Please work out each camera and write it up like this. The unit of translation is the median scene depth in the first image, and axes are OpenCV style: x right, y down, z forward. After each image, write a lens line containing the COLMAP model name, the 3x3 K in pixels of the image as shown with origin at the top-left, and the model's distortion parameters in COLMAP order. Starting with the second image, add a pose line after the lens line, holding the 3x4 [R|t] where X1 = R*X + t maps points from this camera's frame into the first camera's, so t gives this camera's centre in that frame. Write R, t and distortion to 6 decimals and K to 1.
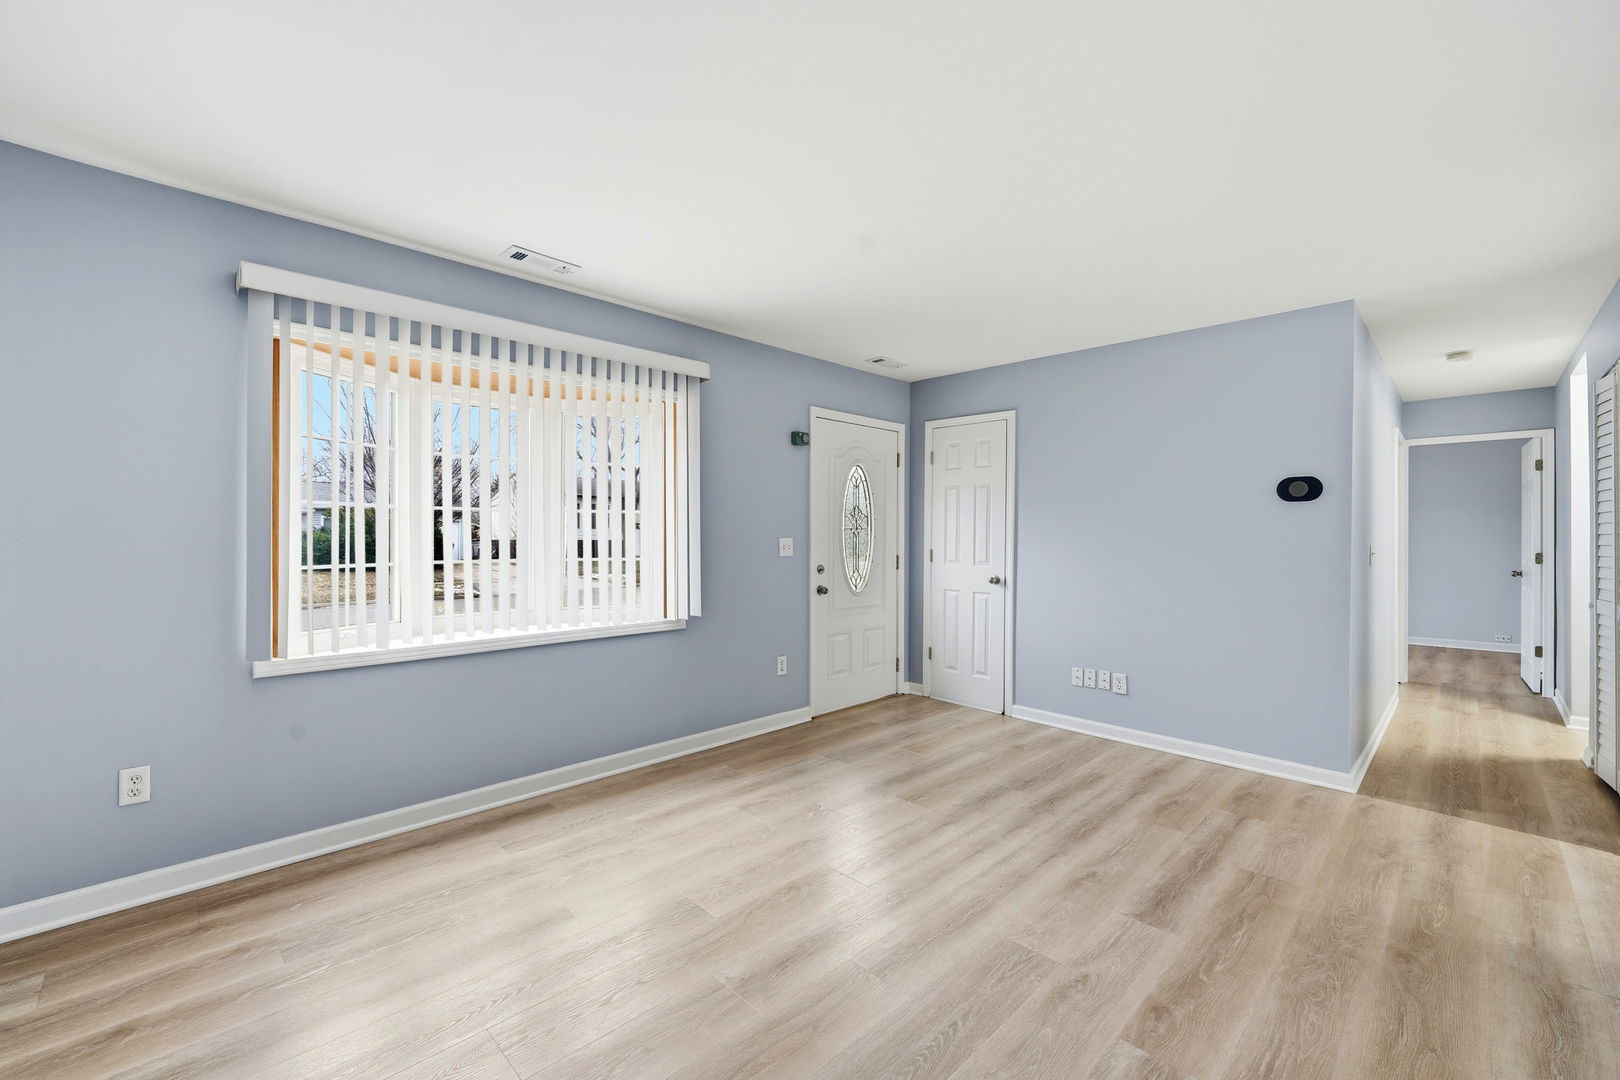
lens RADIAL K [[674.3, 0, 800.6], [0, 674.3, 534.1], [0, 0, 1]] dist [-0.005148, -0.000633]
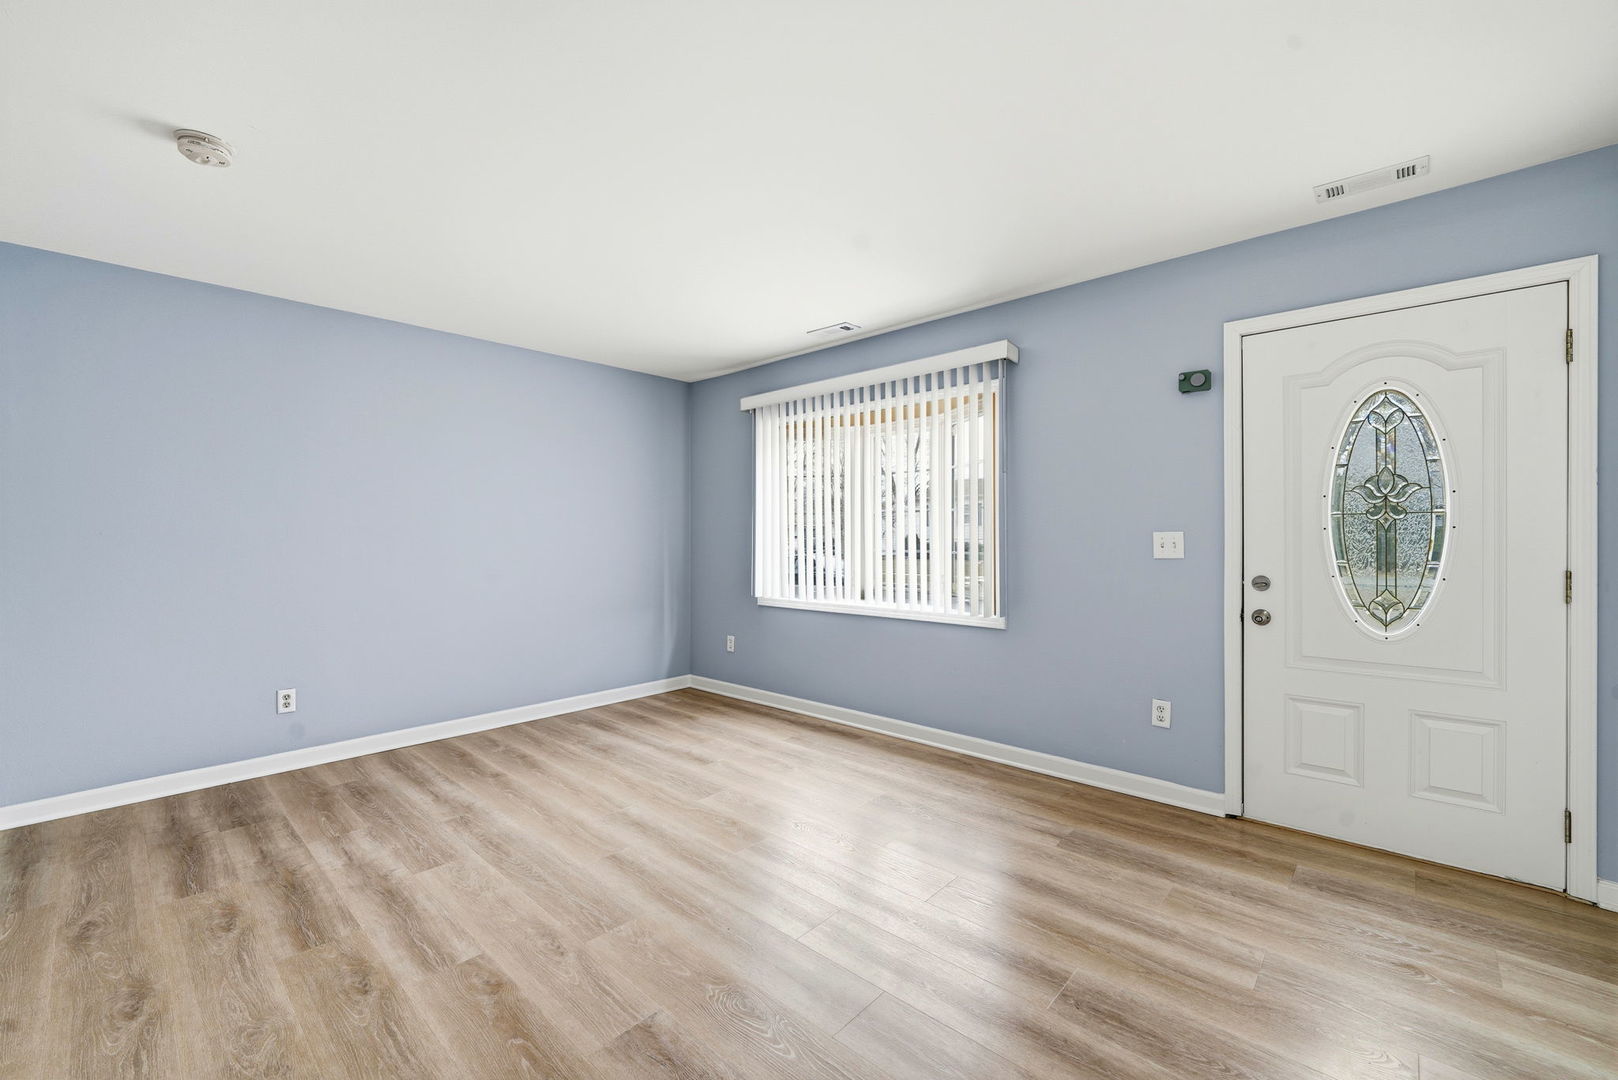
lens RADIAL K [[673.4, 0, 799.6], [0, 673.4, 534.1], [0, 0, 1]] dist [-0.005148, -0.000633]
pose [[0.029681, -0.001815, -0.999558, 0.790804], [0.006598, 0.999977, -0.001619, 0.008338], [0.999538, -0.006547, 0.029692, 0.720488]]
